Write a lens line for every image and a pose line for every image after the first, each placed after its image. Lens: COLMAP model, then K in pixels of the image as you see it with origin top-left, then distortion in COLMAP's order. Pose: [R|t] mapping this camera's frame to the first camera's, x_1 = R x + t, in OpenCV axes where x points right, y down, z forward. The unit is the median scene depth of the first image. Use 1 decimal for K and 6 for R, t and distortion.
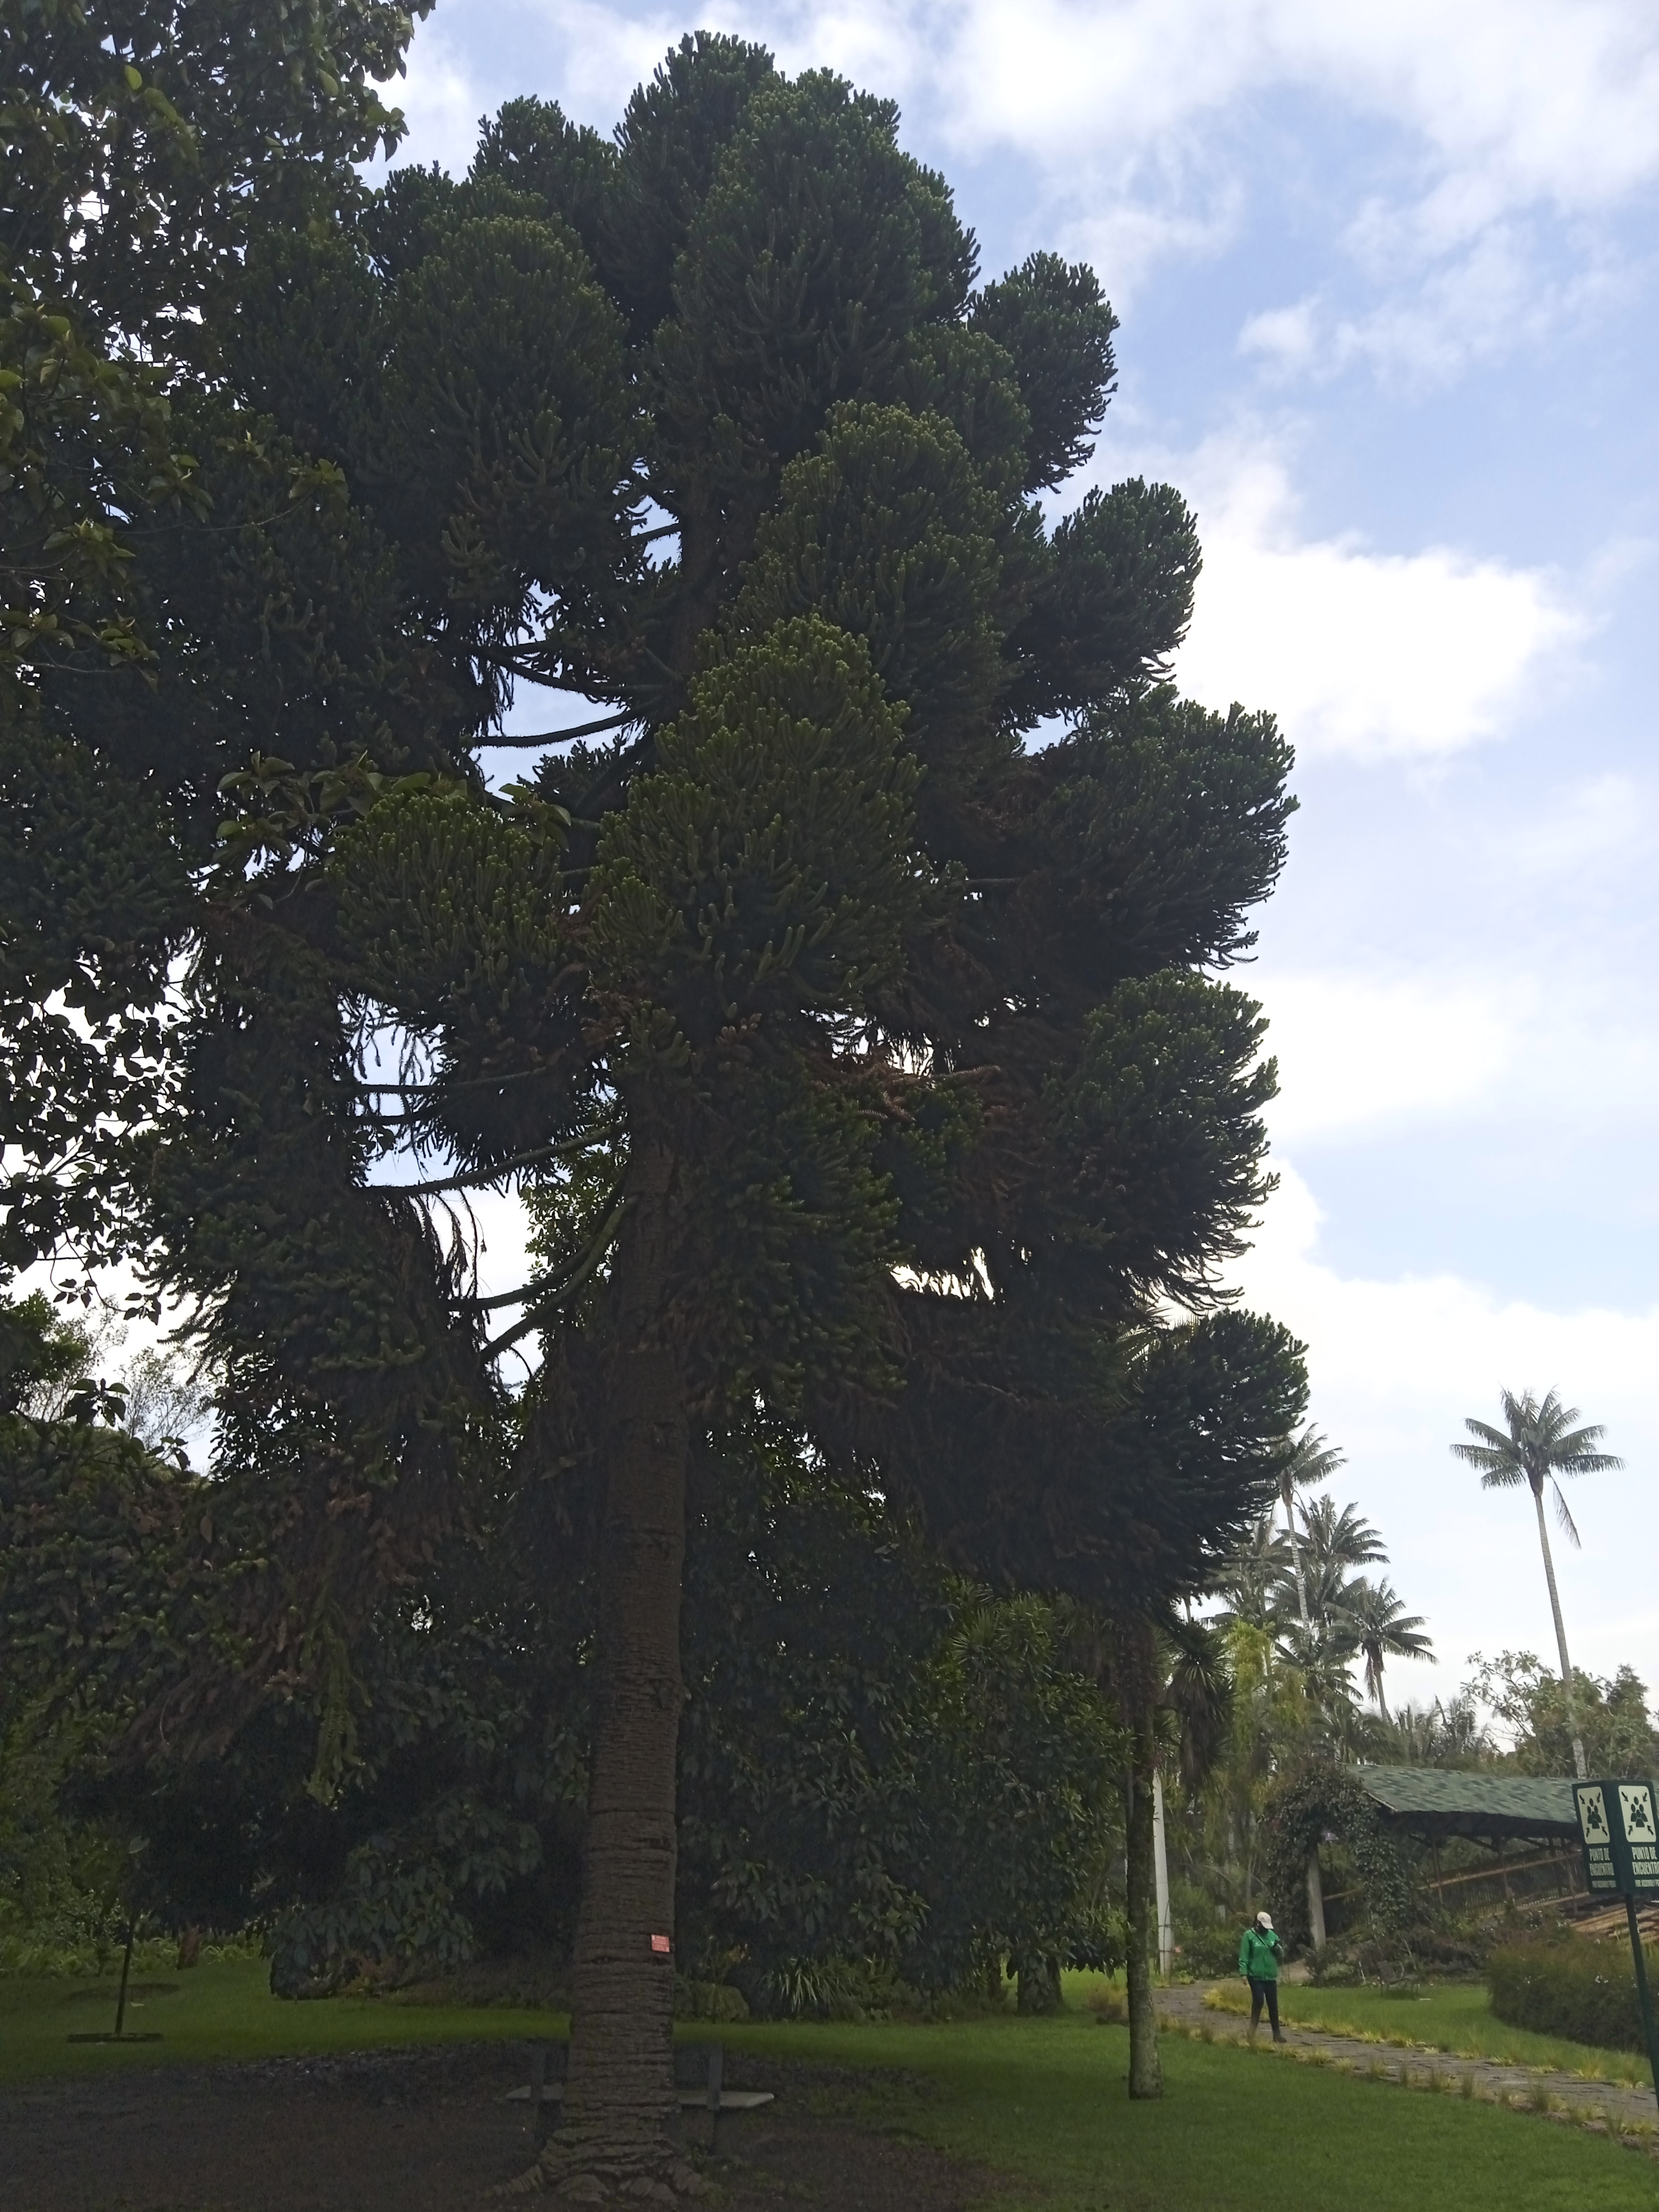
lens RADIAL K [[1883.7, 0, 829.5], [0, 1883.7, 1106.0], [0, 0, 1]] dist [0.085185, -0.226938]
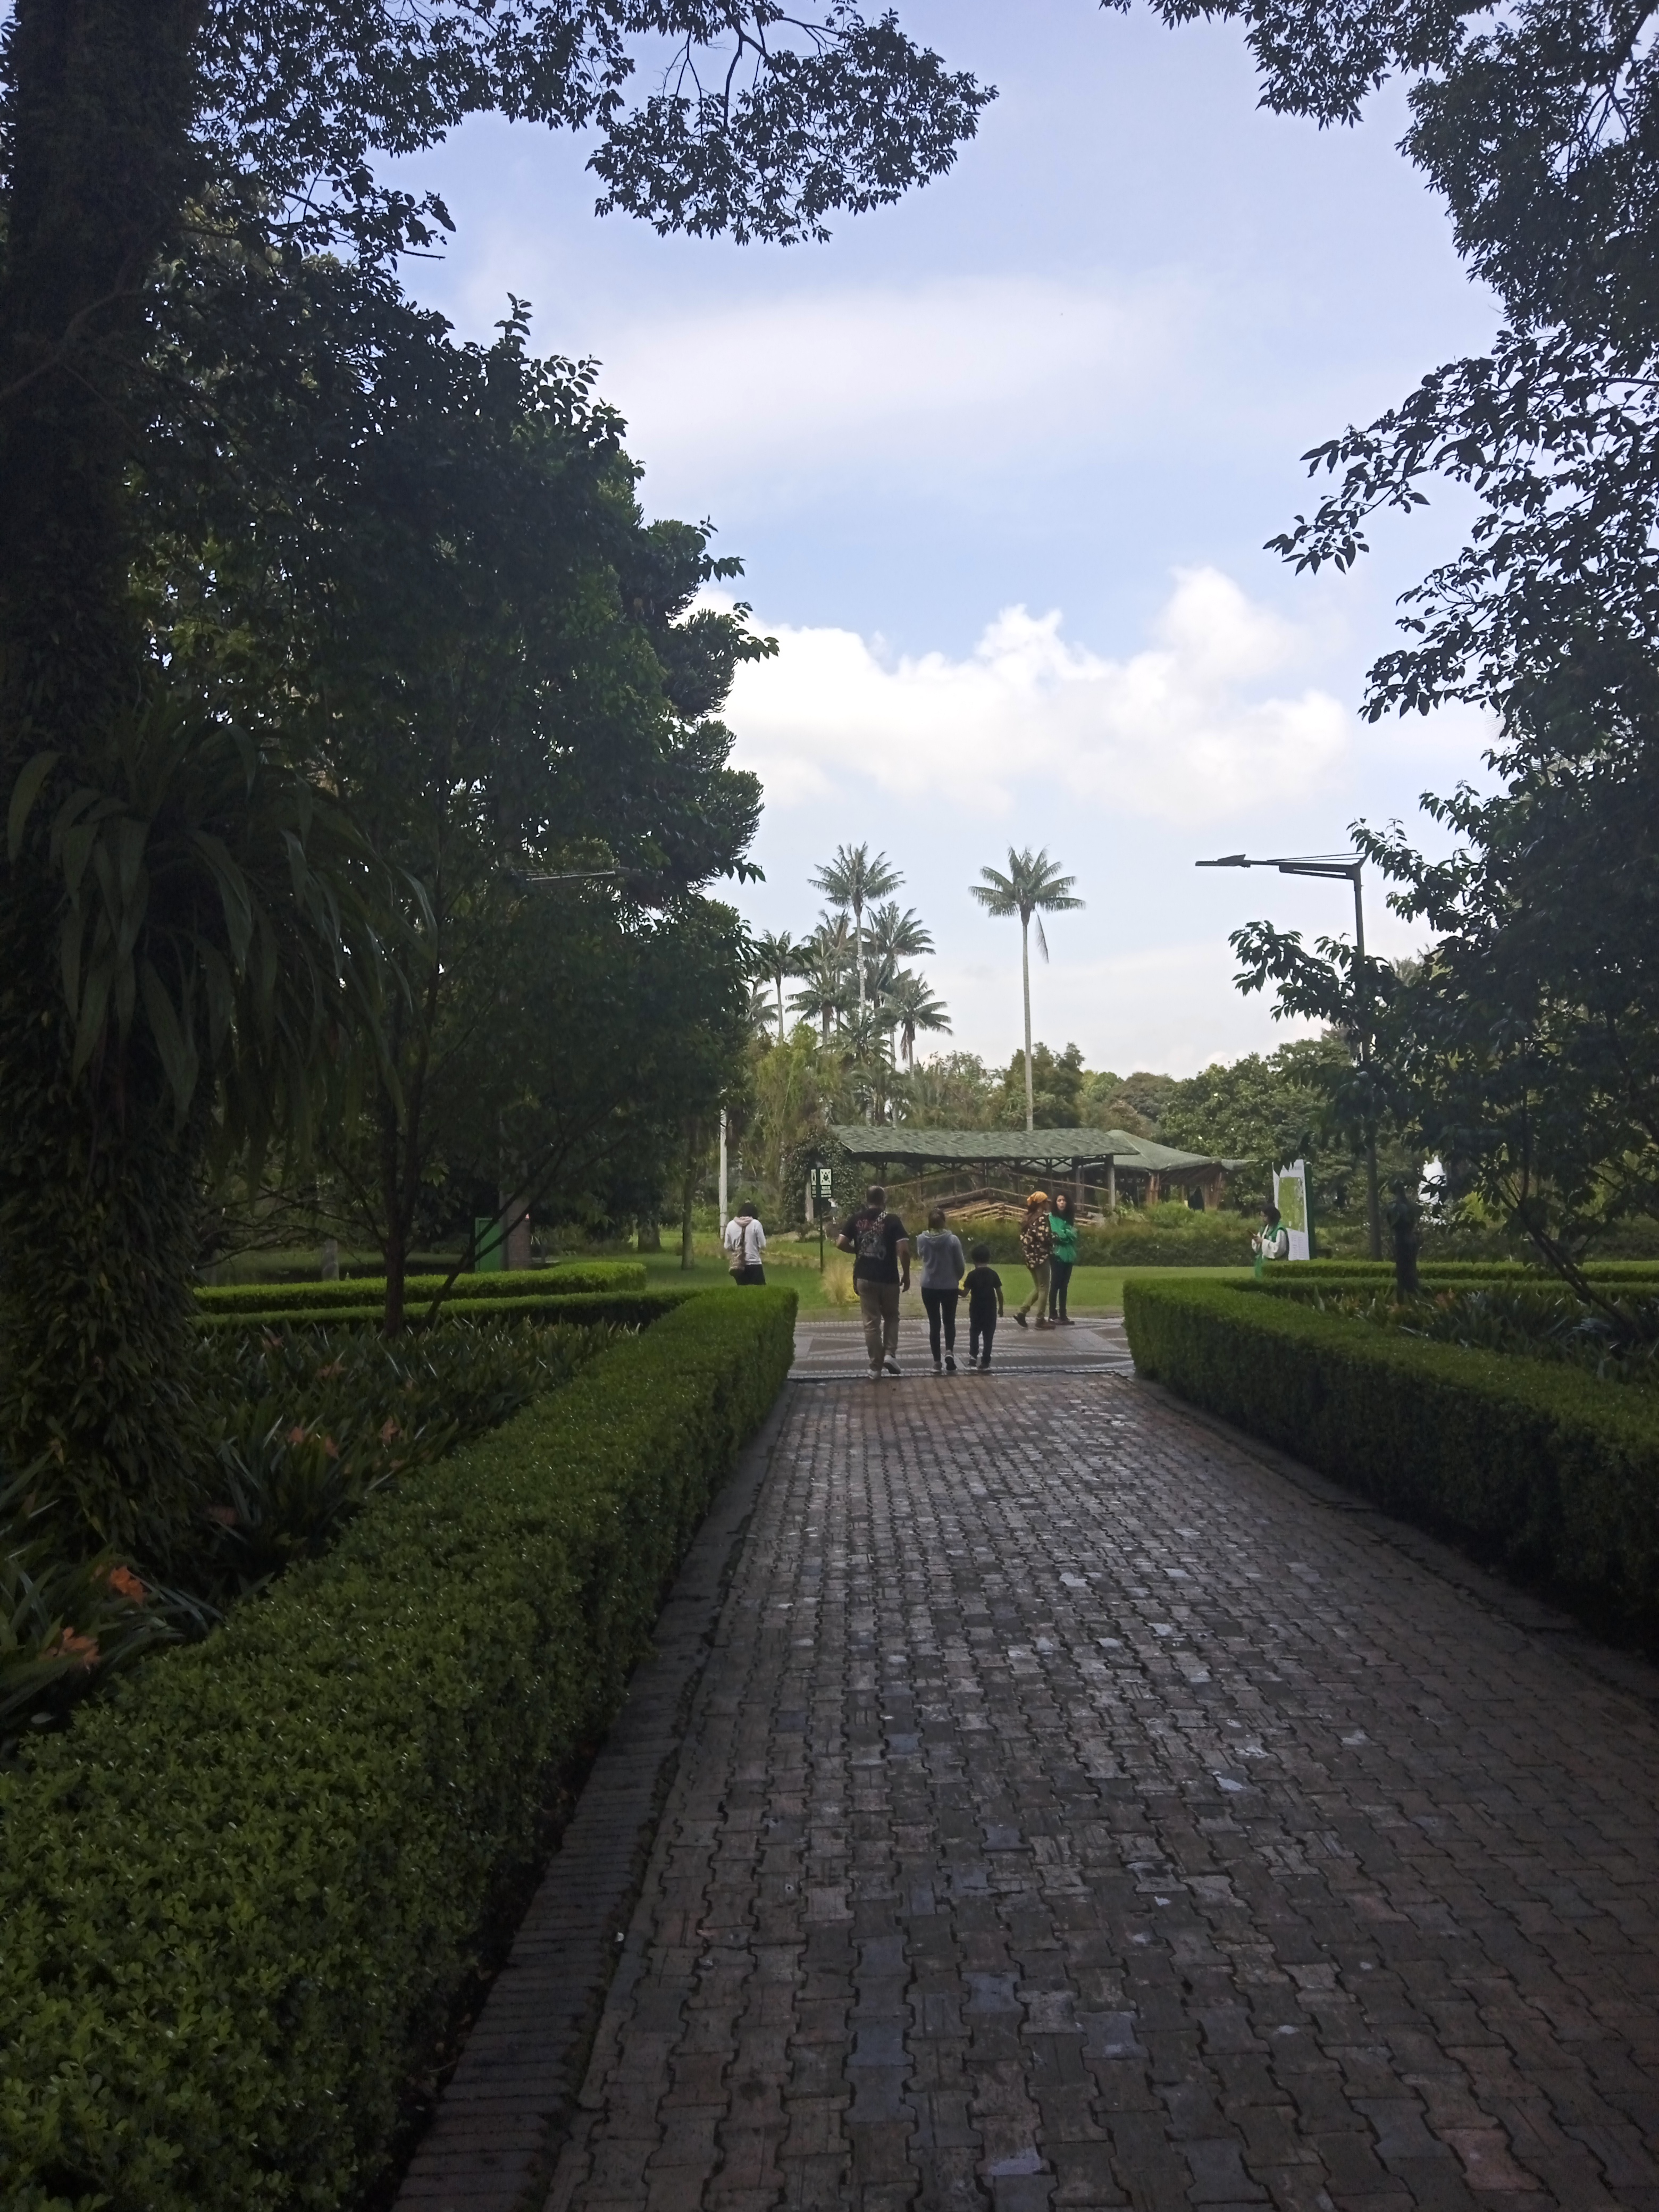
lens RADIAL K [[1804.1, 0, 829.5], [0, 1804.1, 1106.0], [0, 0, 1]] dist [-0.000673, 0.000470]
pose [[0.980639, 0.001675, 0.195817, -0.023107], [-0.067915, 0.940807, 0.332069, -0.095651], [-0.183670, -0.338939, 0.922706, -0.226259]]
